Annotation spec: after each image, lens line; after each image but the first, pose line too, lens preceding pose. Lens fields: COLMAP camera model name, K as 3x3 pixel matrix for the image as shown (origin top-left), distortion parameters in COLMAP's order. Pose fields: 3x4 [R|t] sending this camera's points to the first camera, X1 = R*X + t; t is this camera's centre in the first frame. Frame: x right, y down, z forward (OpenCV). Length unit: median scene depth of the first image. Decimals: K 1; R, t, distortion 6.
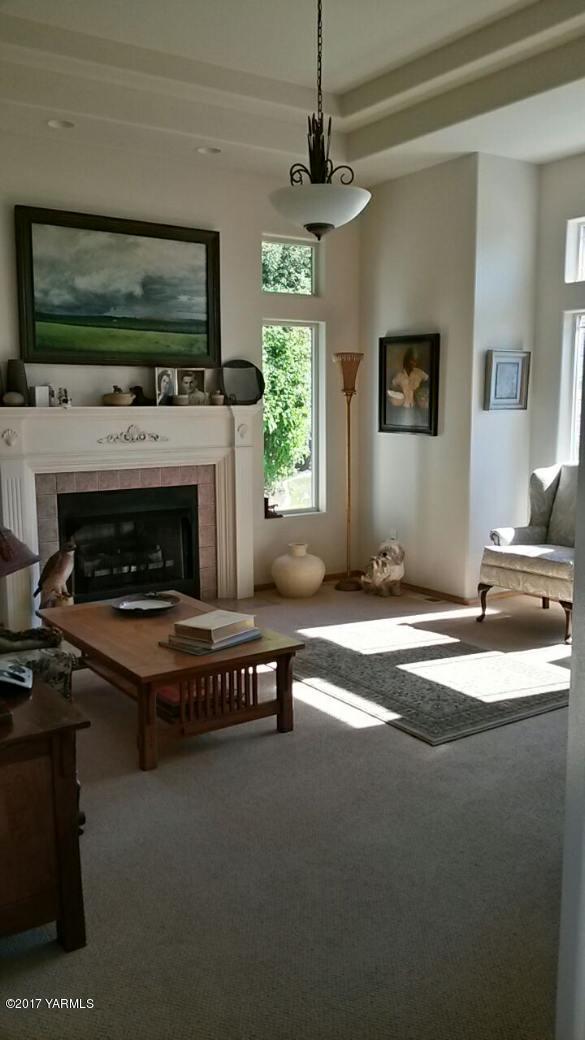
lens RADIAL K [[839.6, 0, 301.3], [0, 839.6, 515.0], [0, 0, 1]] dist [0.109908, -0.222169]
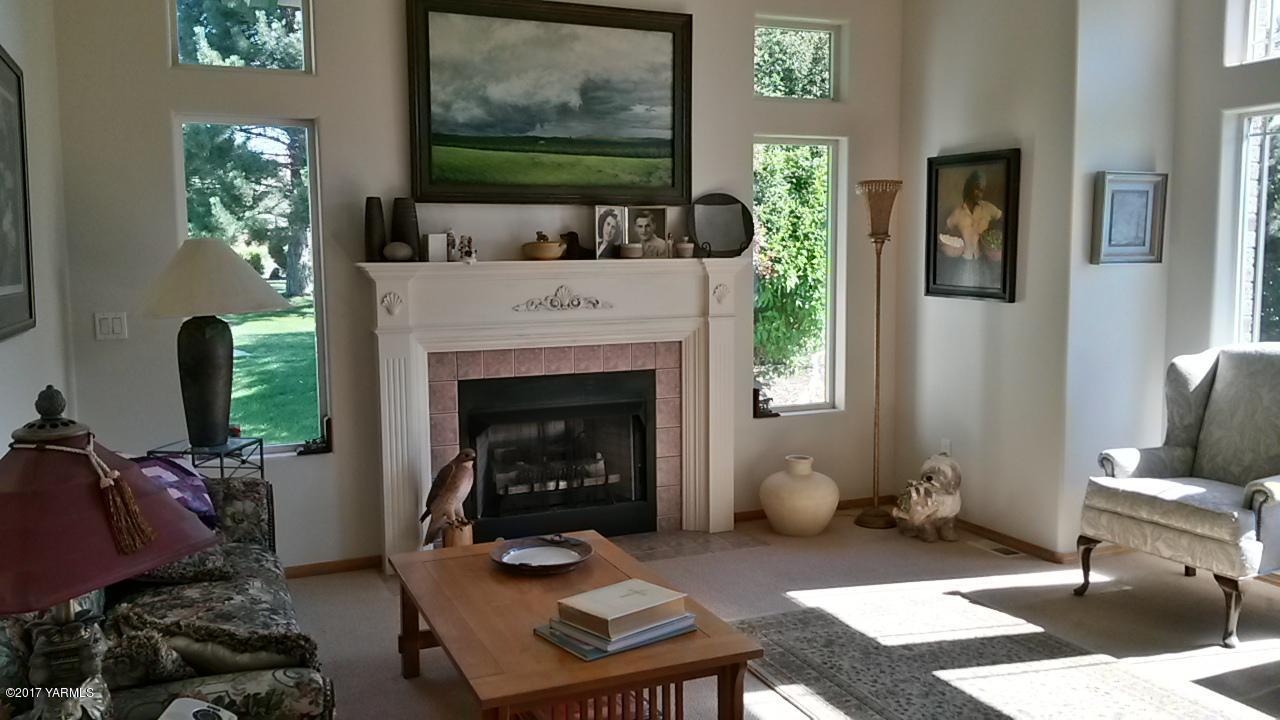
lens RADIAL K [[1033.3, 0, 634.5], [0, 1033.3, 356.4], [0, 0, 1]] dist [0.109908, -0.222169]
pose [[0.978505, 0.017656, -0.205465, 0.040681], [-0.023932, 0.999319, -0.028102, -0.022558], [0.204829, 0.032415, 0.978261, 0.147055]]
